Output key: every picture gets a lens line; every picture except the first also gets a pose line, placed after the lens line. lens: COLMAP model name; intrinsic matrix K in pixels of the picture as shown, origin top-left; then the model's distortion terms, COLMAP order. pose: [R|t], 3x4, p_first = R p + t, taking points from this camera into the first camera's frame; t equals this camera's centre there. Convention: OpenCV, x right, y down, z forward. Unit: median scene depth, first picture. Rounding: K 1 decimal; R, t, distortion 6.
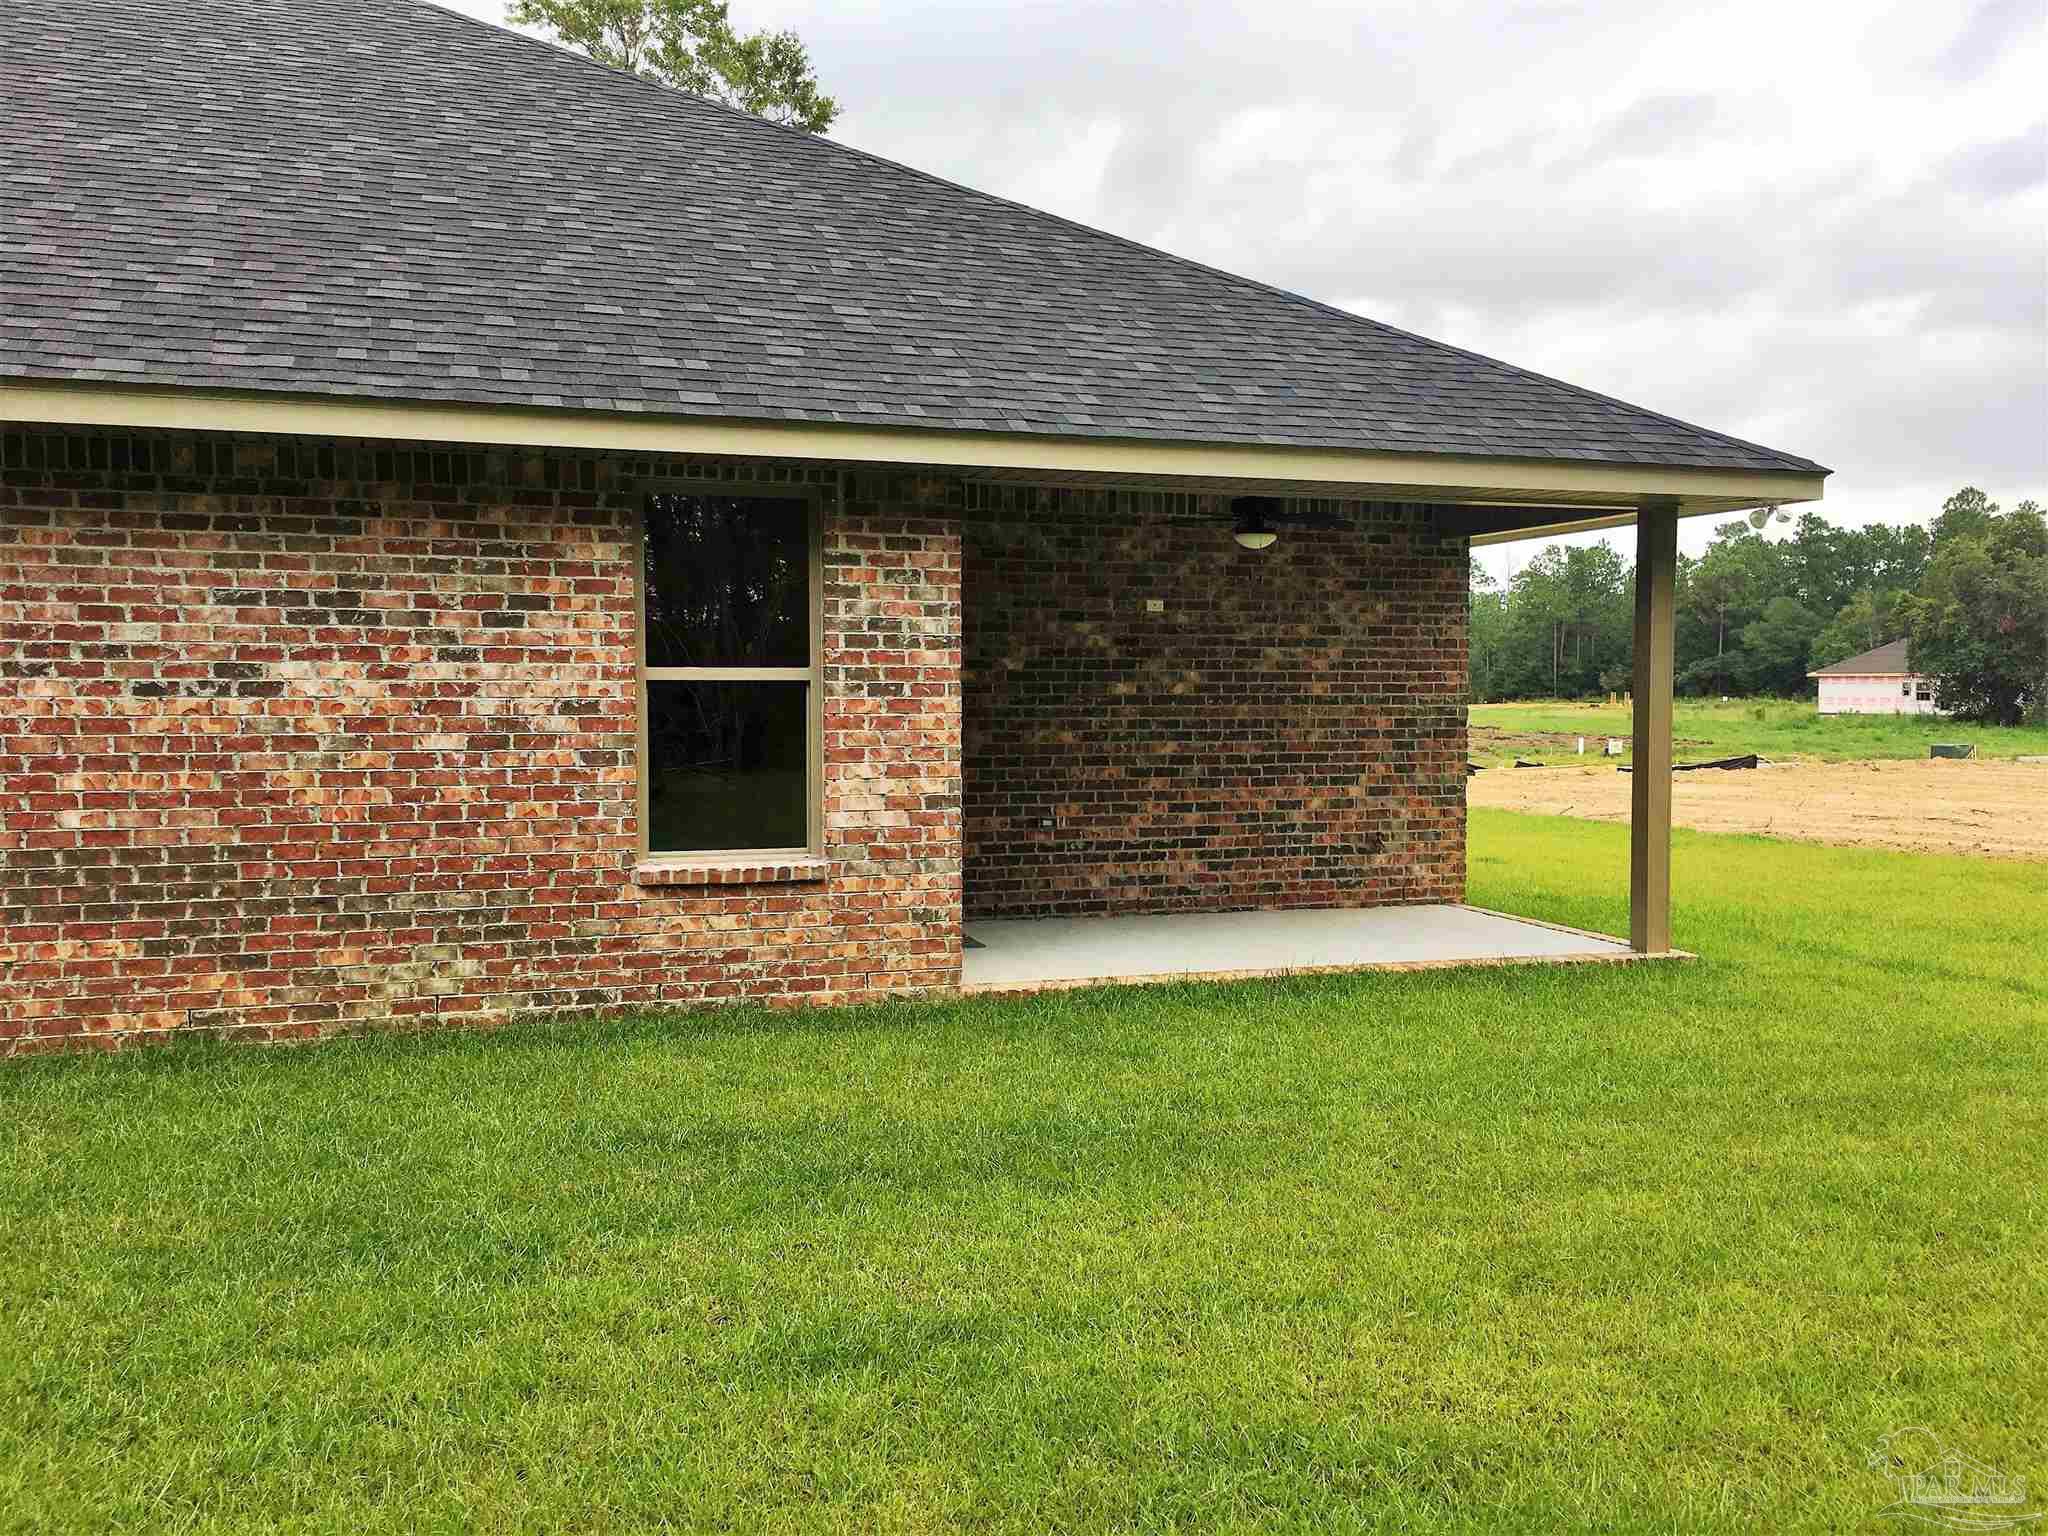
lens RADIAL K [[1715.1, 0, 1017.7], [0, 1715.1, 756.4], [0, 0, 1]] dist [0.040268, -0.015240]
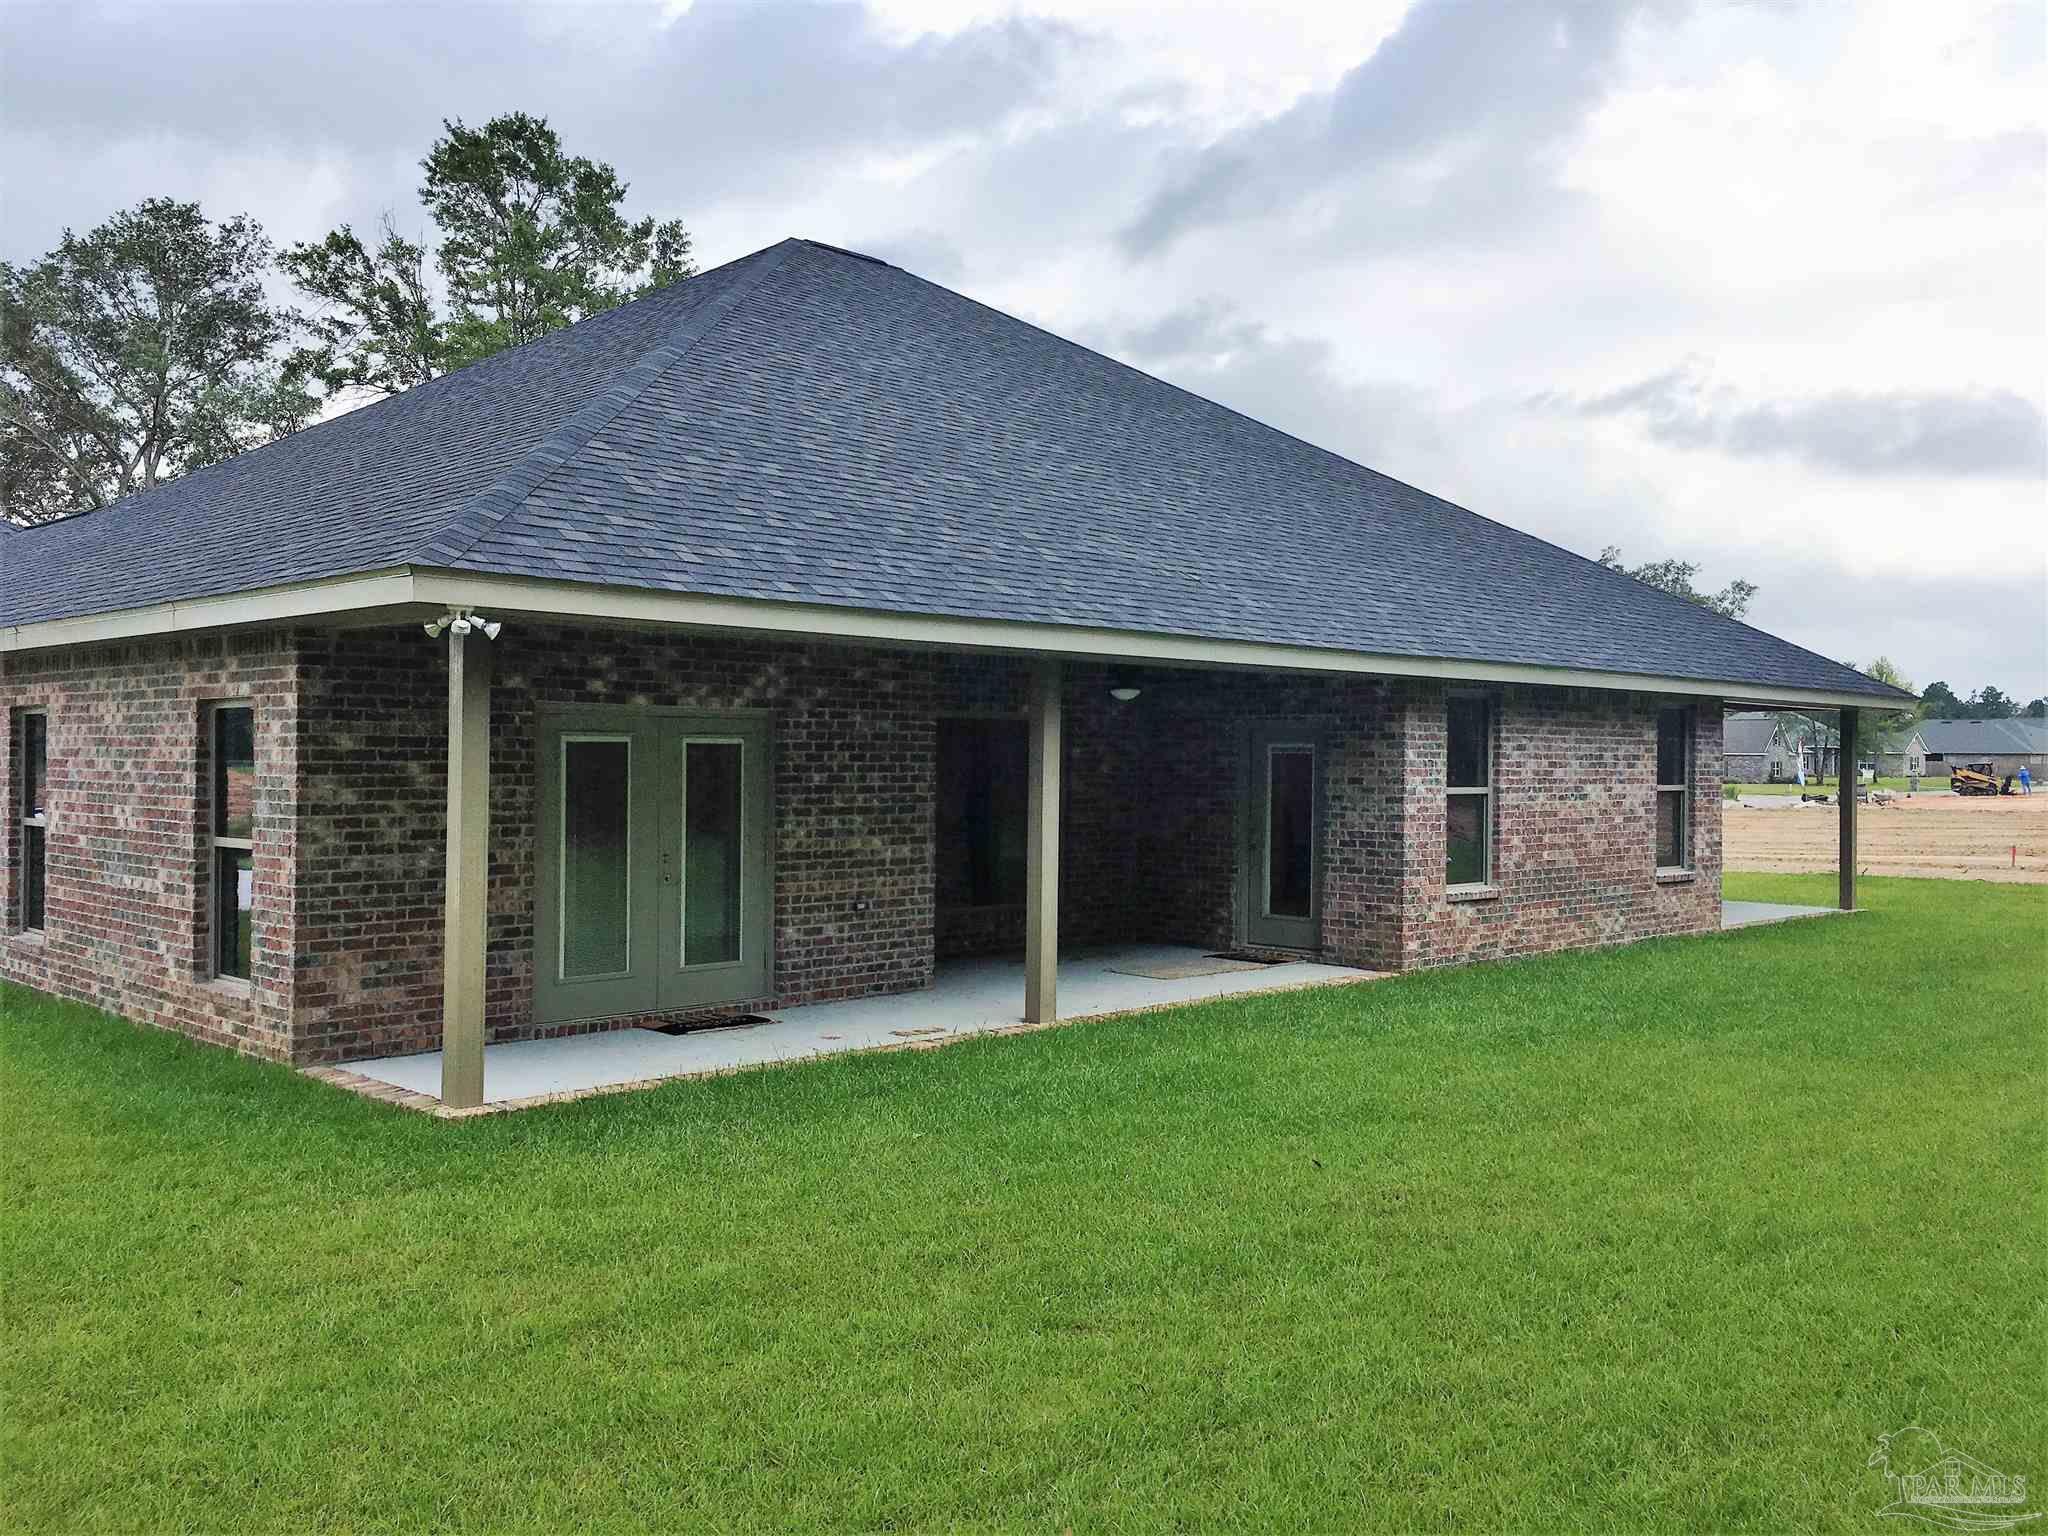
lens RADIAL K [[1715.1, 0, 1030.6], [0, 1715.1, 763.4], [0, 0, 1]] dist [0.040268, -0.015240]
pose [[0.902488, 0.002148, 0.430710, -1.996371], [0.015852, 0.999144, -0.038199, -0.007925], [-0.430424, 0.041302, 0.901681, -0.706435]]
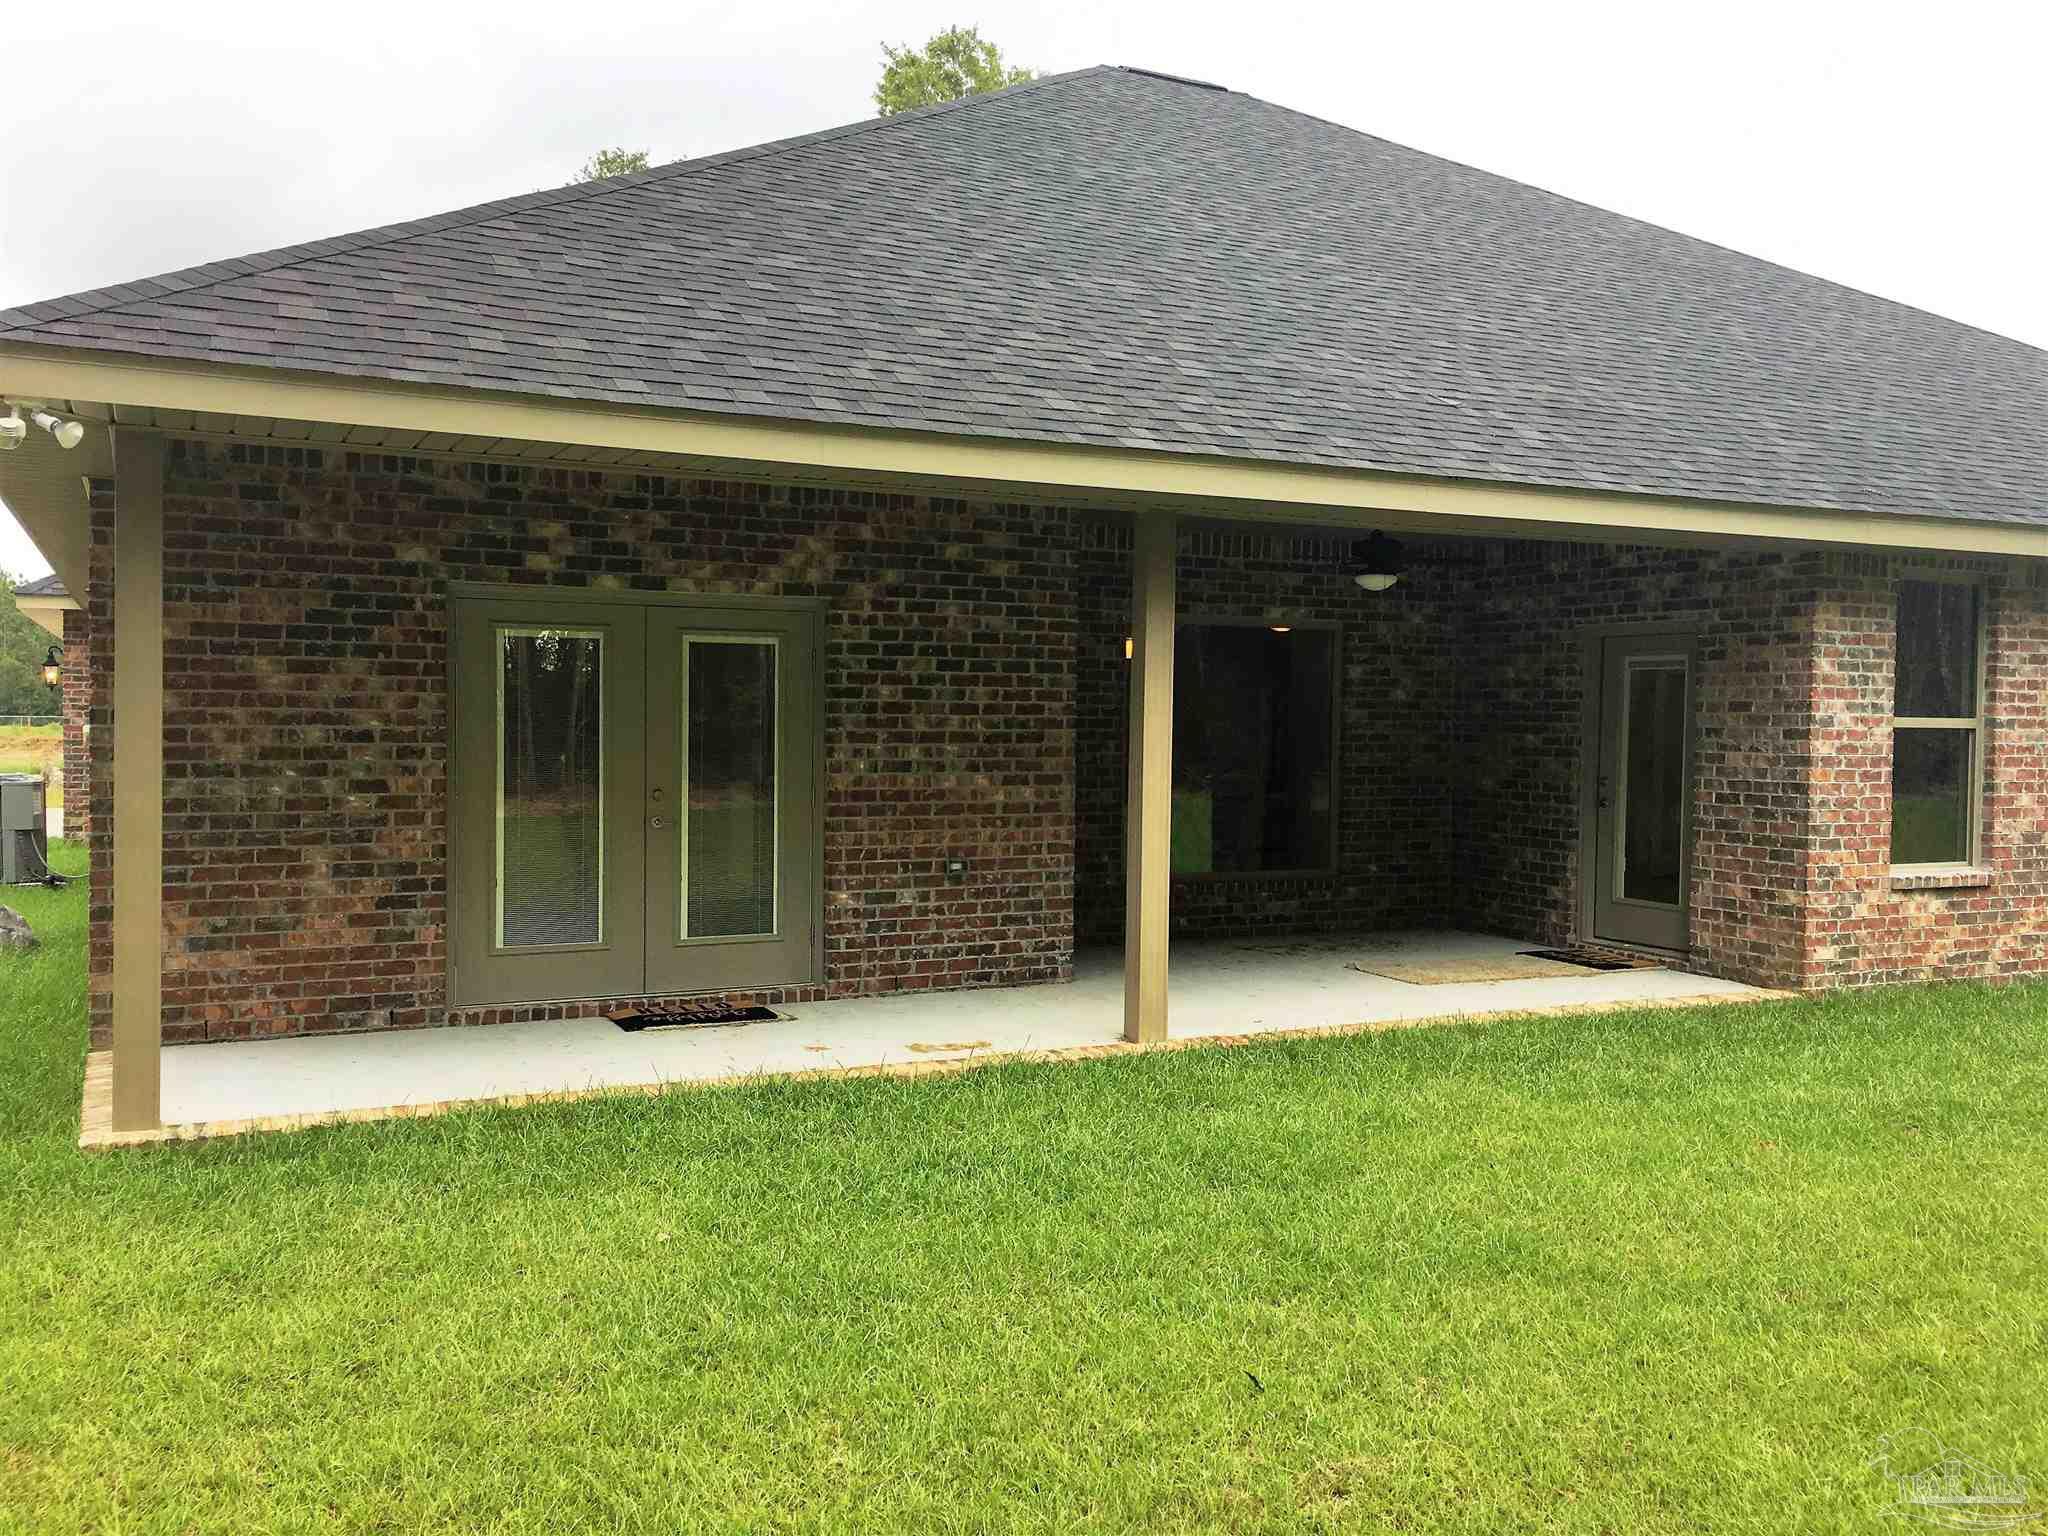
lens RADIAL K [[1715.1, 0, 1025.0], [0, 1715.1, 783.4], [0, 0, 1]] dist [0.040268, -0.015240]
pose [[0.993297, 0.003061, 0.115550, -1.468560], [-0.002311, 0.999975, -0.006625, 0.014740], [-0.115568, 0.006313, 0.993280, -0.321143]]
